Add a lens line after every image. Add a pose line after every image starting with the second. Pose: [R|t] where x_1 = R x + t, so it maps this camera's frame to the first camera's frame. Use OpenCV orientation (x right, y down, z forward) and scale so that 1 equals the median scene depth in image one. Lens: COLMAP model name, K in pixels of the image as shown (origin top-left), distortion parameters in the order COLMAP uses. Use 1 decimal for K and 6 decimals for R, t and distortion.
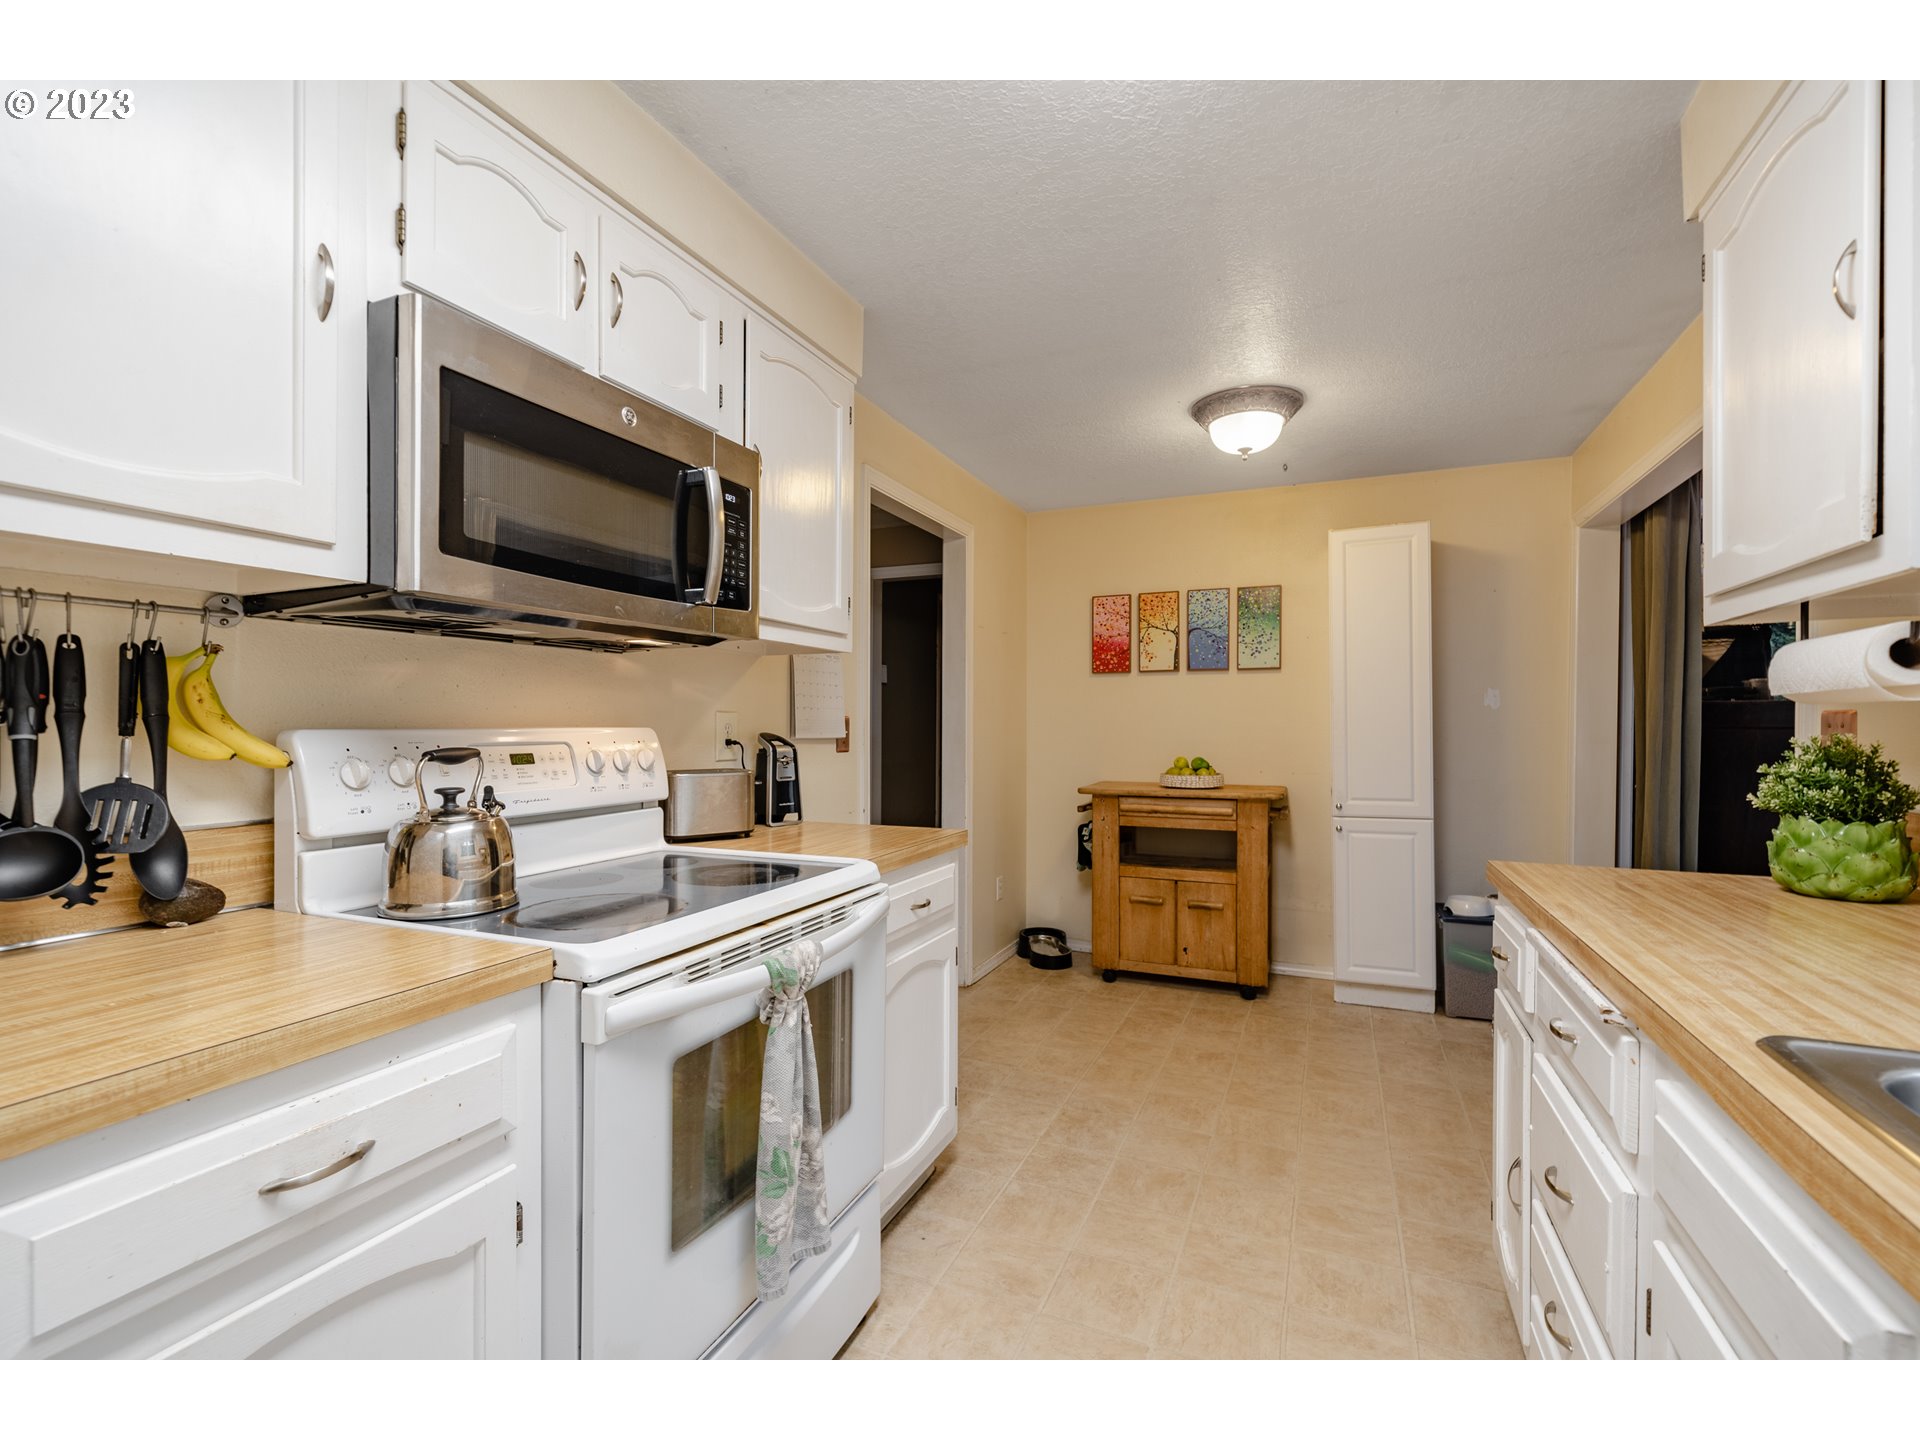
lens RADIAL K [[850.7, 0, 950.5], [0, 850.7, 717.4], [0, 0, 1]] dist [-0.001302, -0.000343]
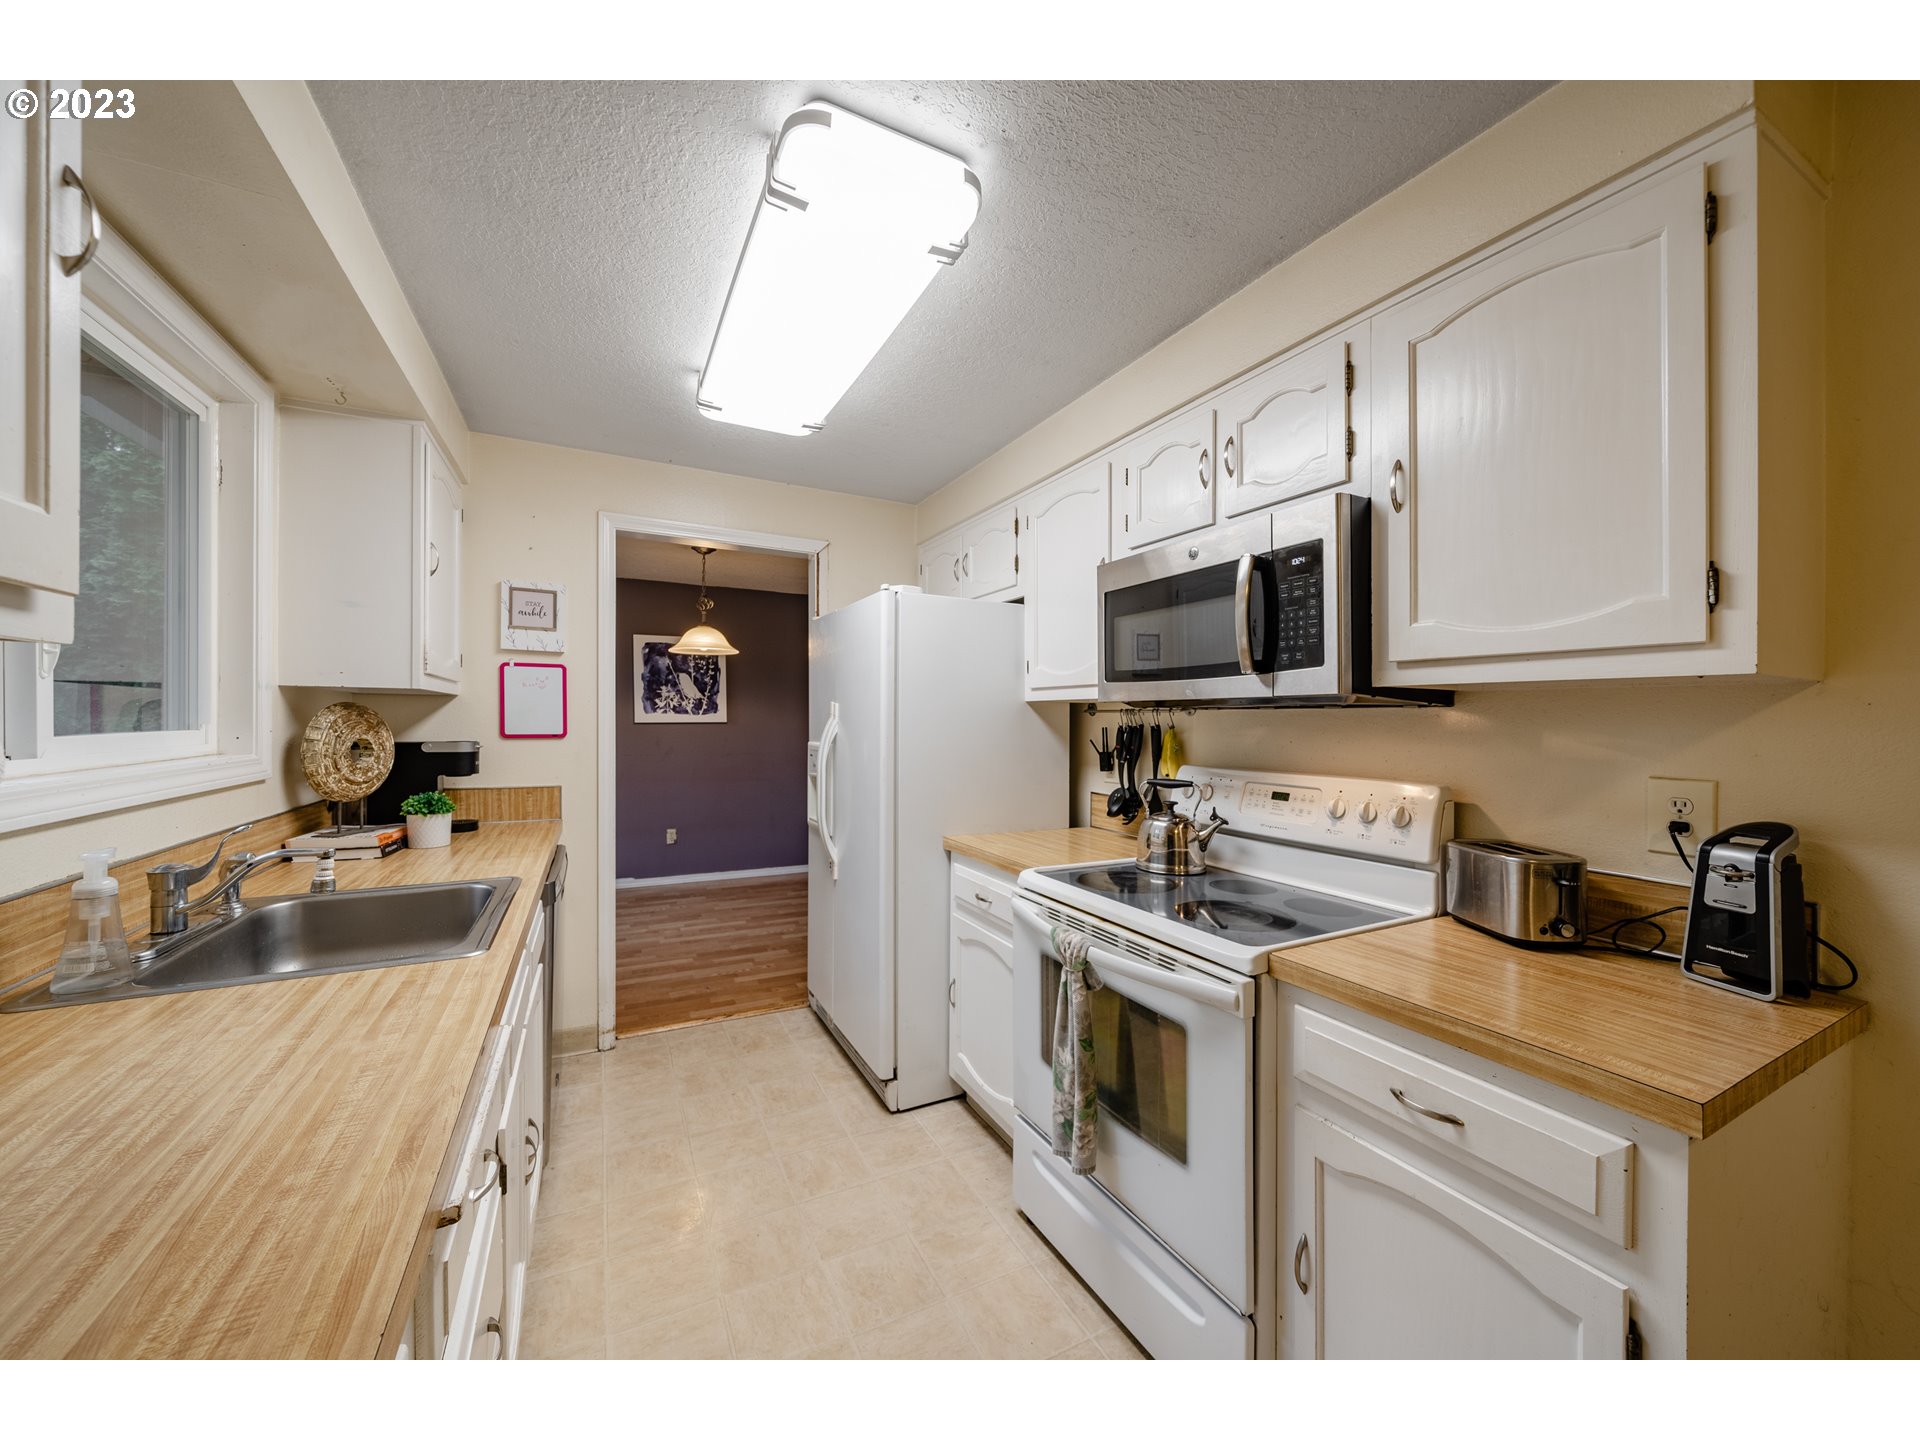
lens RADIAL K [[675.4, 0, 948.1], [0, 675.4, 724.9], [0, 0, 1]] dist [-0.000015, 0.000051]
pose [[-0.642184, -0.001294, -0.766549, 0.382515], [-0.008091, 0.999954, 0.005091, -0.038124], [0.766508, 0.009472, -0.642165, 0.730991]]
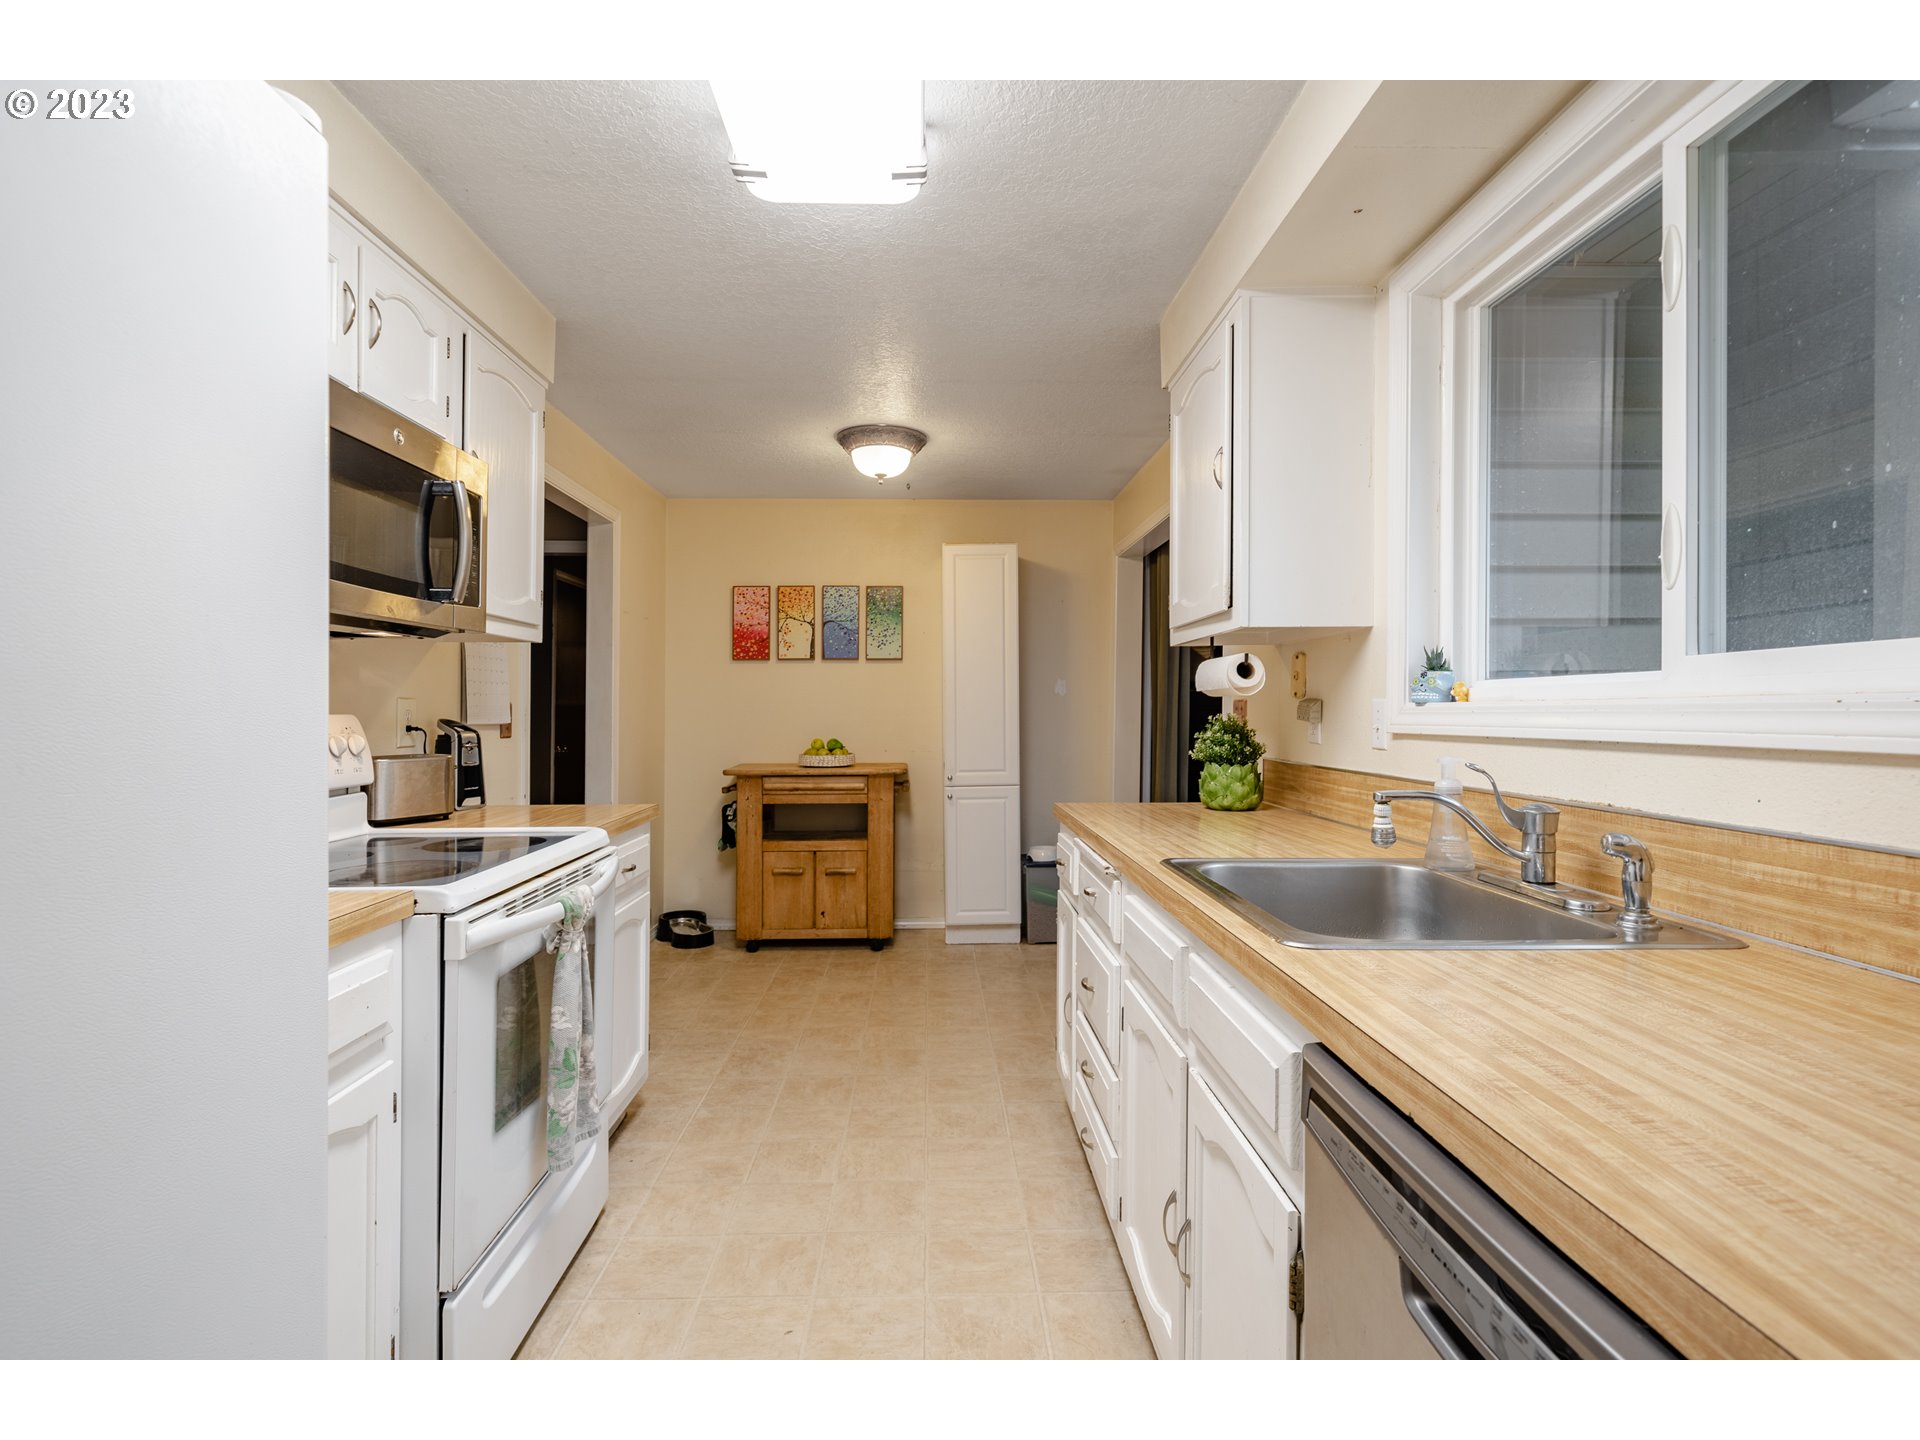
lens RADIAL K [[822.4, 0, 960.0], [0, 822.4, 720.0], [0, 0, 1]] dist [0.000154, 0.000066]
pose [[0.902723, -0.009059, 0.430127, -0.086341], [-0.000244, 0.999767, 0.021570, -0.002008], [-0.430222, -0.019576, 0.902511, -0.145756]]
